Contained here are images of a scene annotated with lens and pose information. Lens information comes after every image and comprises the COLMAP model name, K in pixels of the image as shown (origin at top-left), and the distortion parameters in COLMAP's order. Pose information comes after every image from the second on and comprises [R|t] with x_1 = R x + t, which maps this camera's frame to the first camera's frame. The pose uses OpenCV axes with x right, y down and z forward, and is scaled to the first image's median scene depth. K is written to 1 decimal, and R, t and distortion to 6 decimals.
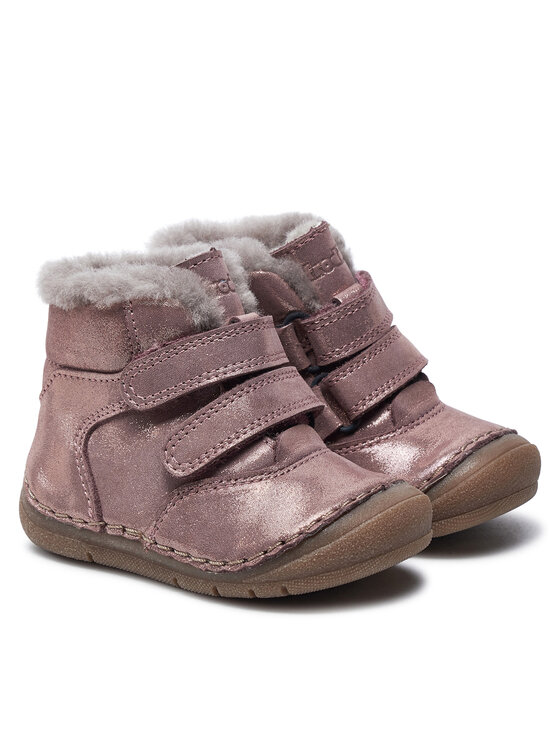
lens RADIAL K [[2202.2, 0, 280.3], [0, 2202.2, 373.5], [0, 0, 1]] dist [-0.174280, 0.000000]
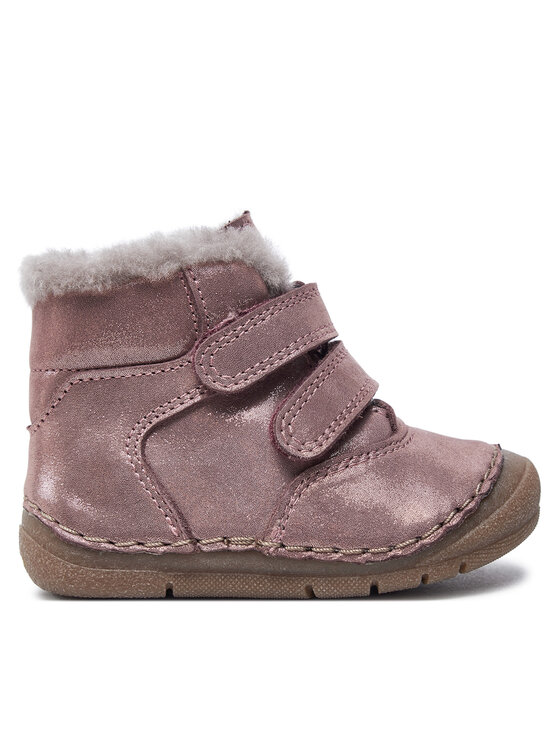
lens RADIAL K [[1667.7, 0, 279.8], [0, 1667.7, 372.5], [0, 0, 1]] dist [-0.284945, 0.000000]
pose [[0.896979, -0.098395, 0.430983, -0.316677], [0.158005, 0.981874, -0.104681, 0.078081], [-0.412871, 0.161994, 0.896268, 0.434464]]
